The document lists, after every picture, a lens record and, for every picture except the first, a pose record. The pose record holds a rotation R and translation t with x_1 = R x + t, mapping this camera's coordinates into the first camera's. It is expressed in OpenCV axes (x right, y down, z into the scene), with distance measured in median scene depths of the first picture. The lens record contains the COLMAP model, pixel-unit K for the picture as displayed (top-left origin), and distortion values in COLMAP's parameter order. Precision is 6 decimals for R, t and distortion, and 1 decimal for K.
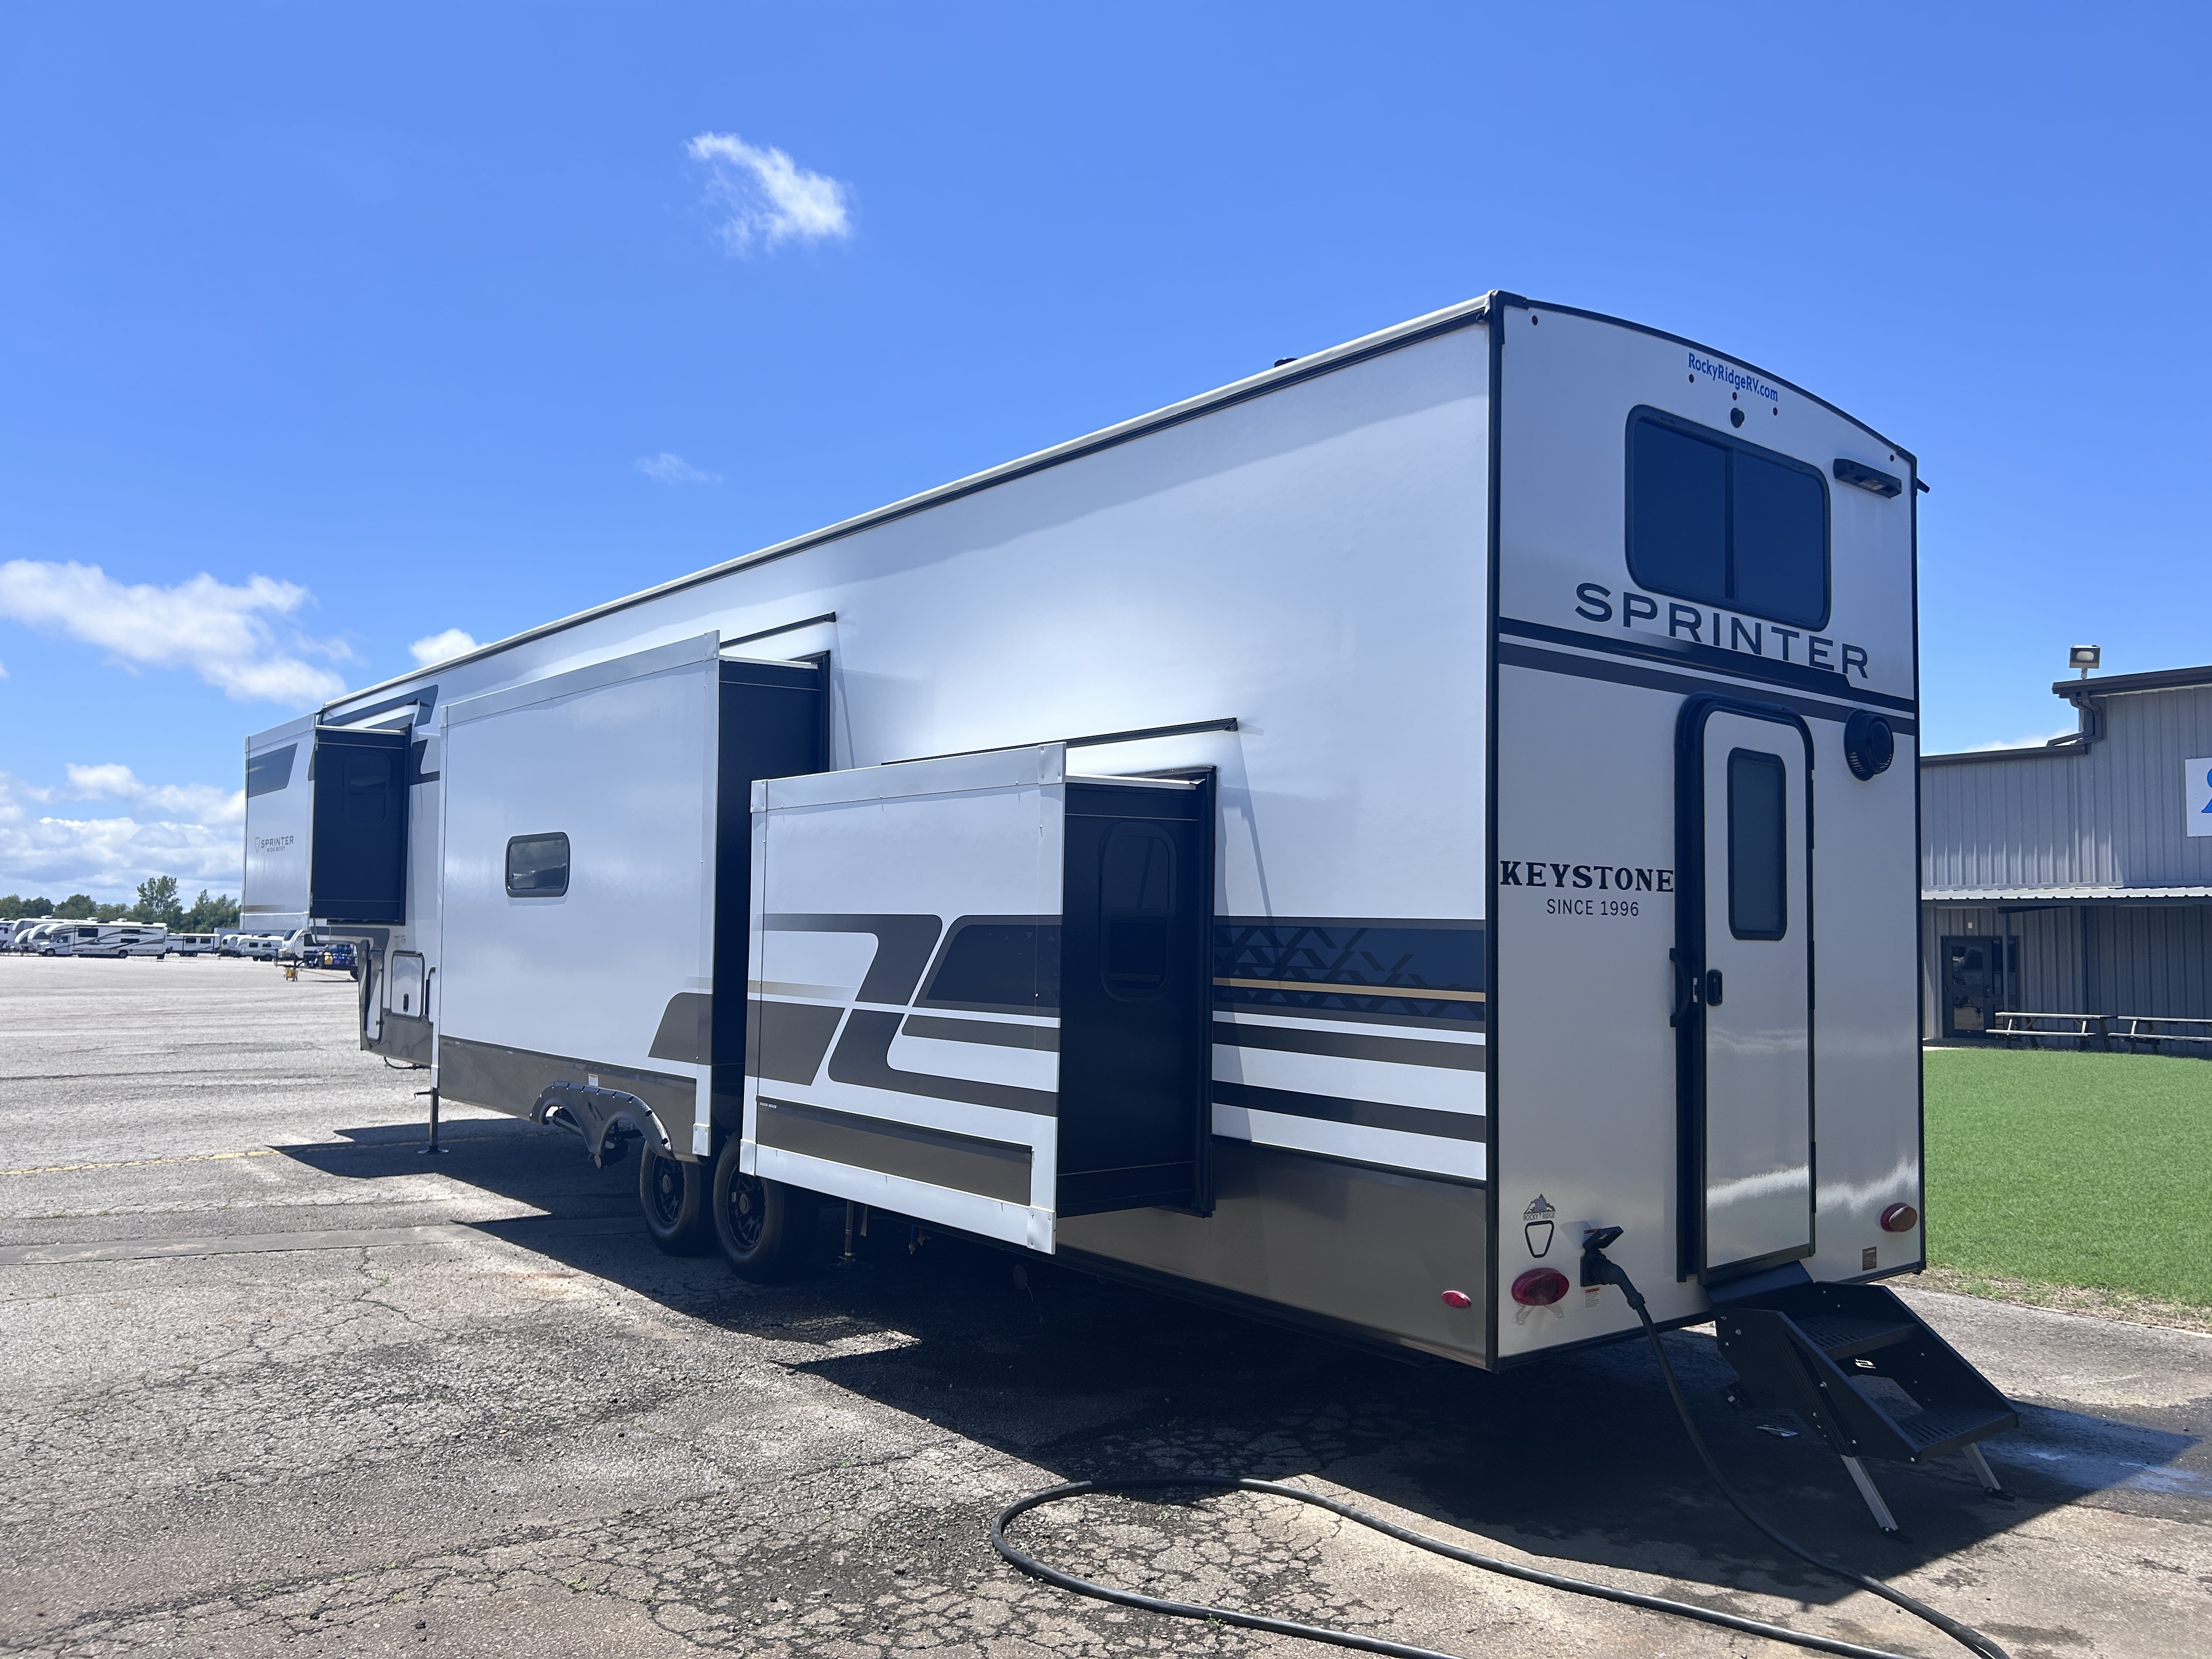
lens RADIAL K [[1665.6, 0, 1102.3], [0, 1665.6, 834.4], [0, 0, 1]] dist [0.062717, -0.063788]
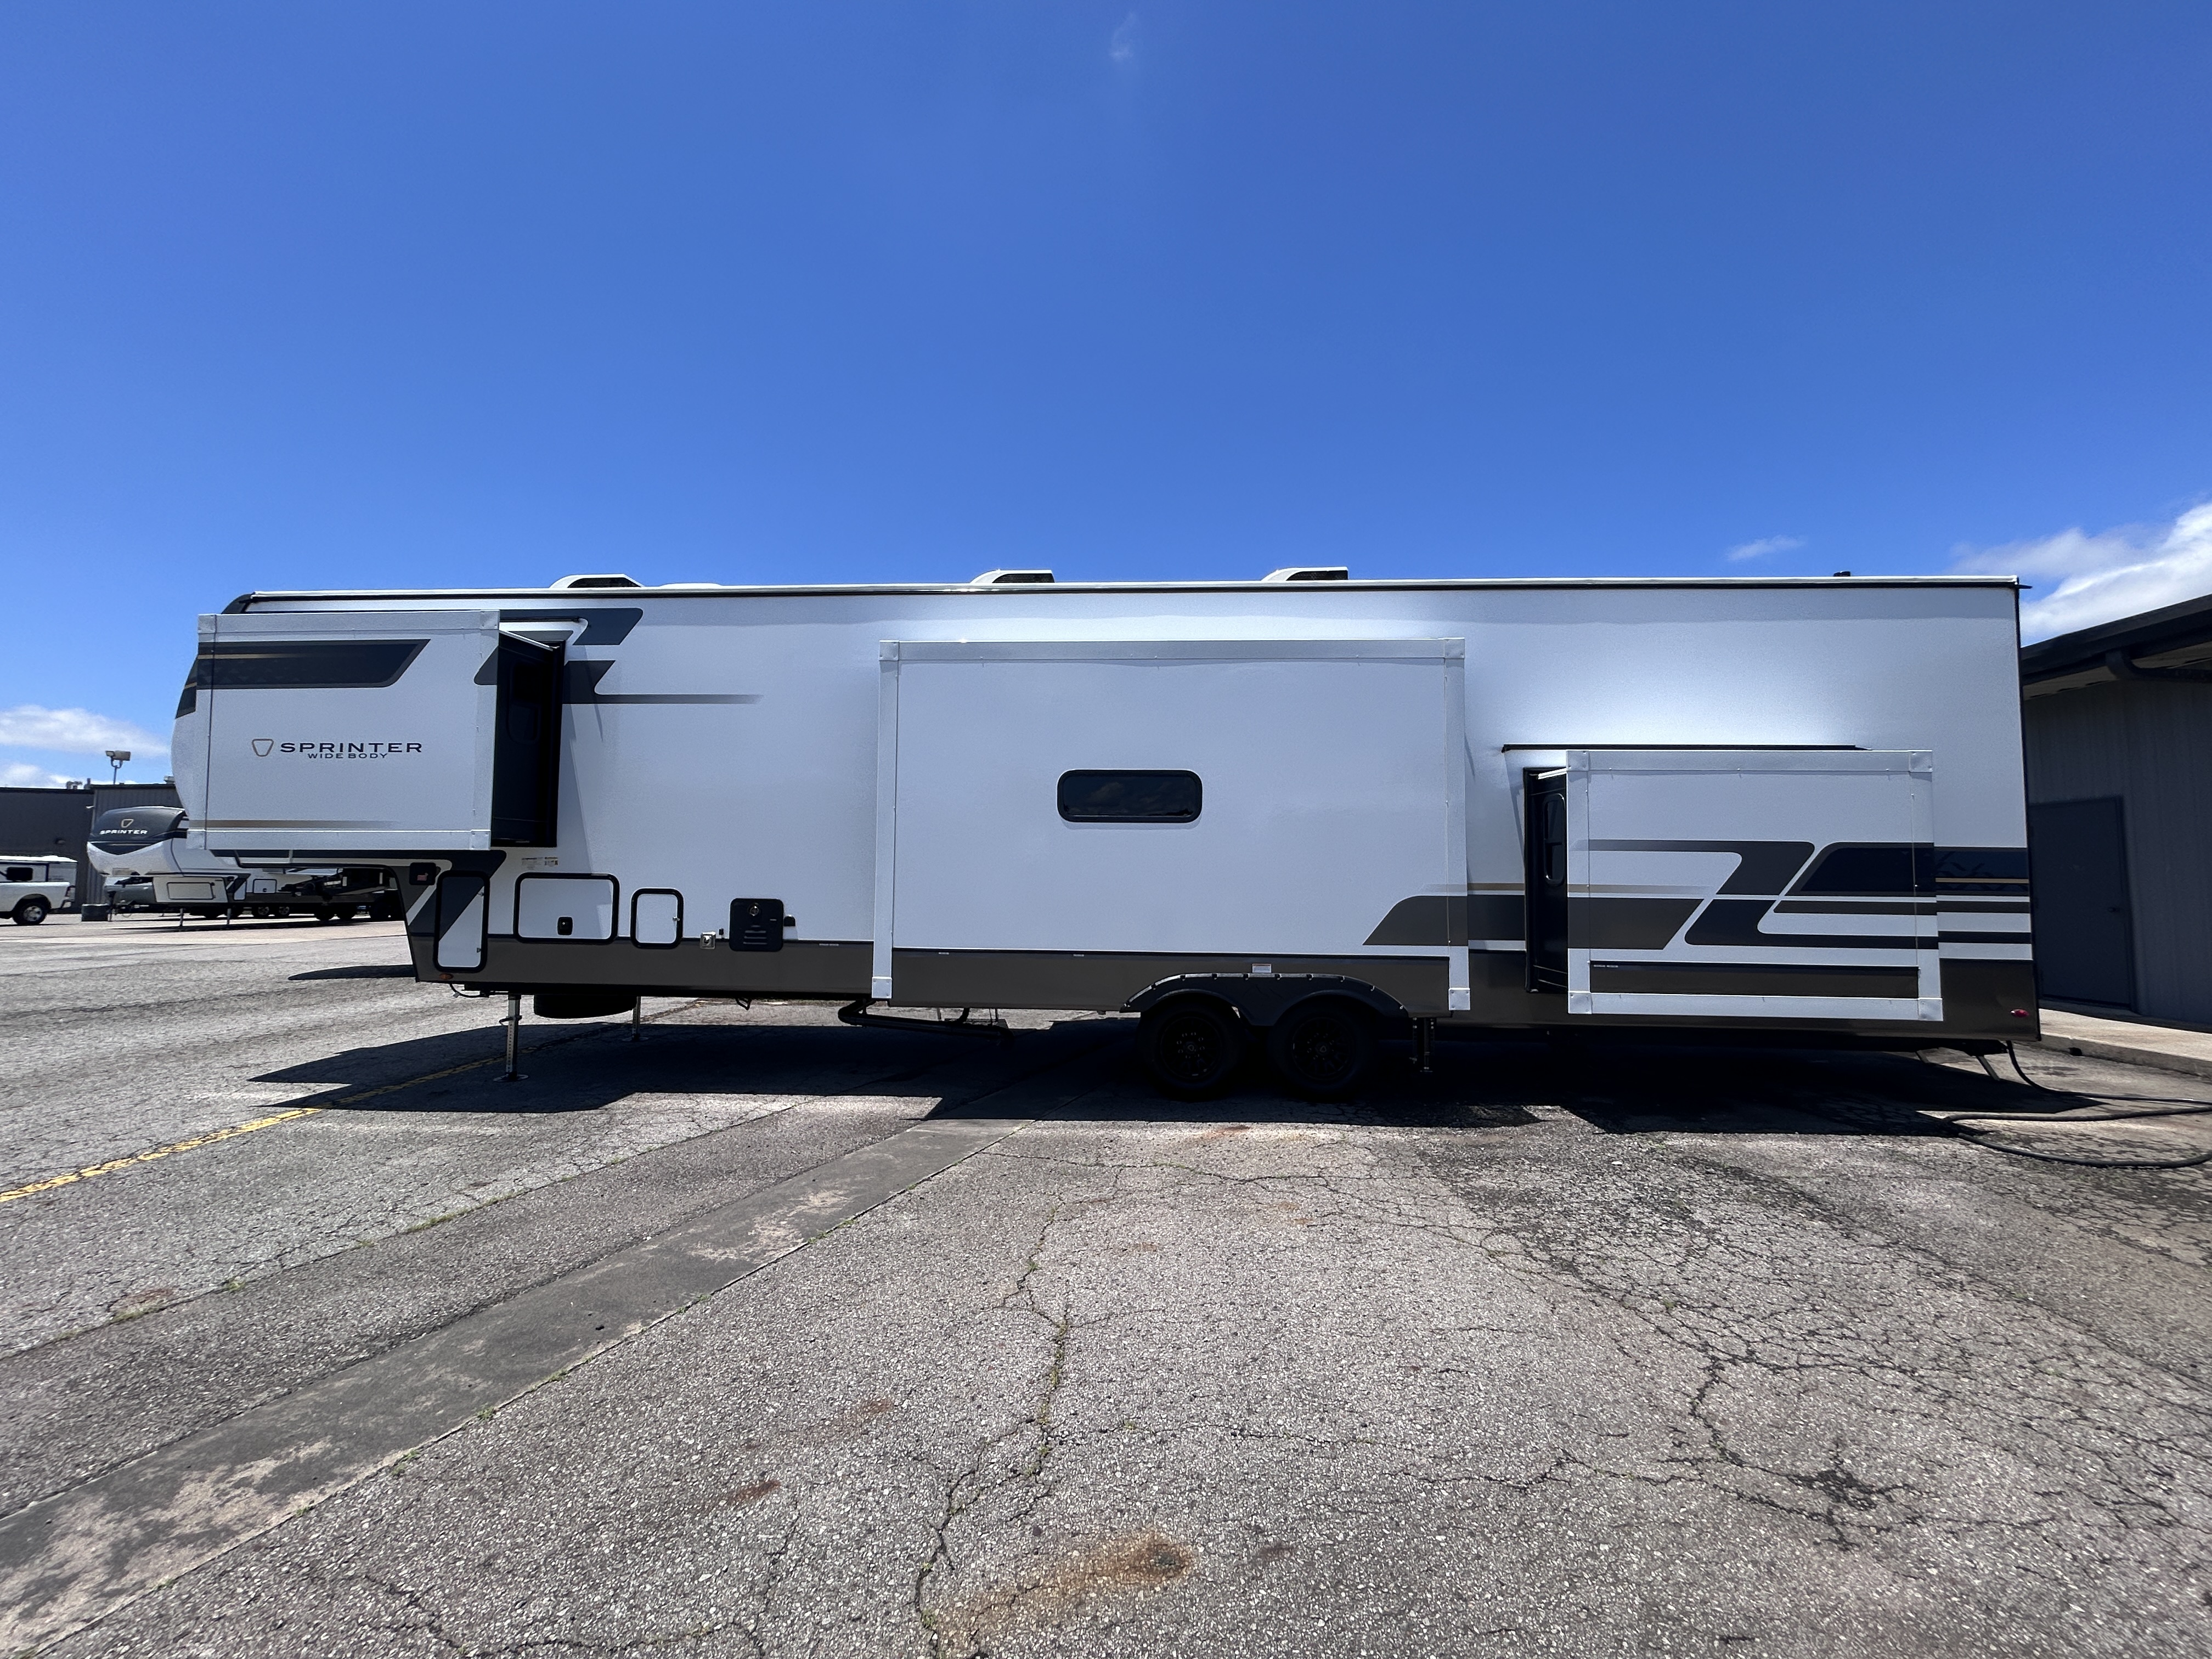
lens RADIAL K [[888.4, 0, 1106.0], [0, 888.4, 829.5], [0, 0, 1]] dist [0.000255, 0.000012]
pose [[0.676950, 0.032432, 0.735314, -1.398769], [-0.043287, 0.999054, -0.004213, 0.078415], [-0.734755, -0.028977, 0.677714, 1.007874]]
